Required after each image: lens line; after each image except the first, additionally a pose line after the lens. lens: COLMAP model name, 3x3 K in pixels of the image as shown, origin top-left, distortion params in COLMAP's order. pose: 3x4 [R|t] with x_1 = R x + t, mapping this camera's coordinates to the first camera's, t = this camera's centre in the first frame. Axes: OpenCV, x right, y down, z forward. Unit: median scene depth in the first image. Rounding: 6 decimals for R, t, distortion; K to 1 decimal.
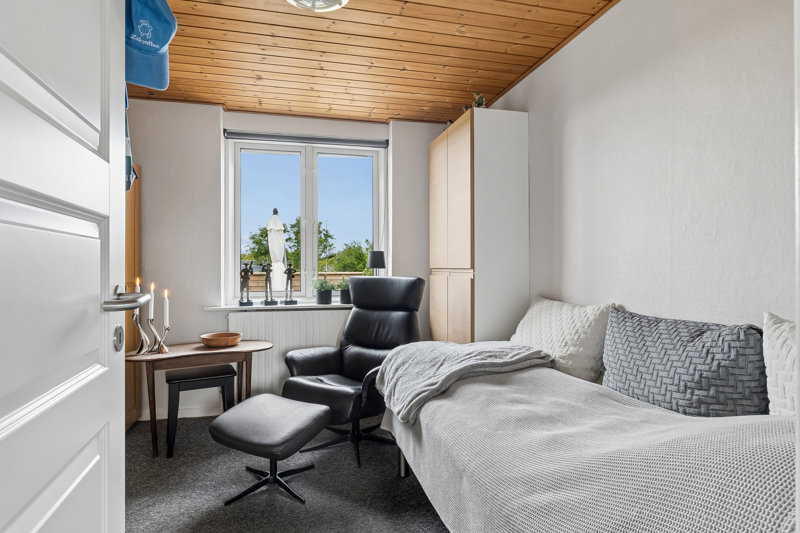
lens RADIAL K [[484.4, 0, 399.4], [0, 484.4, 267.5], [0, 0, 1]] dist [-0.005943, -0.000932]
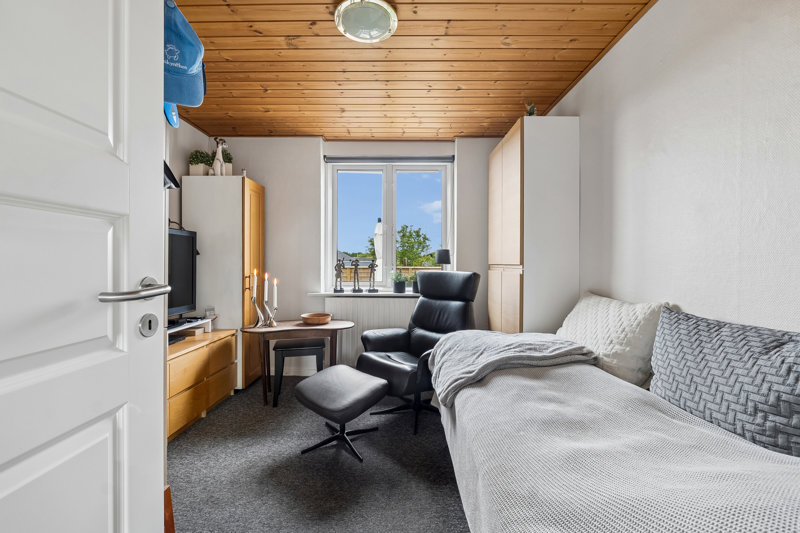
lens RADIAL K [[353.2, 0, 401.9], [0, 353.2, 265.6], [0, 0, 1]] dist [-0.013762, 0.001622]
pose [[0.963687, 0.008067, -0.266911, 0.109654], [-0.006171, 0.999949, 0.007945, -0.000690], [0.266962, -0.006009, 0.963688, 0.174850]]
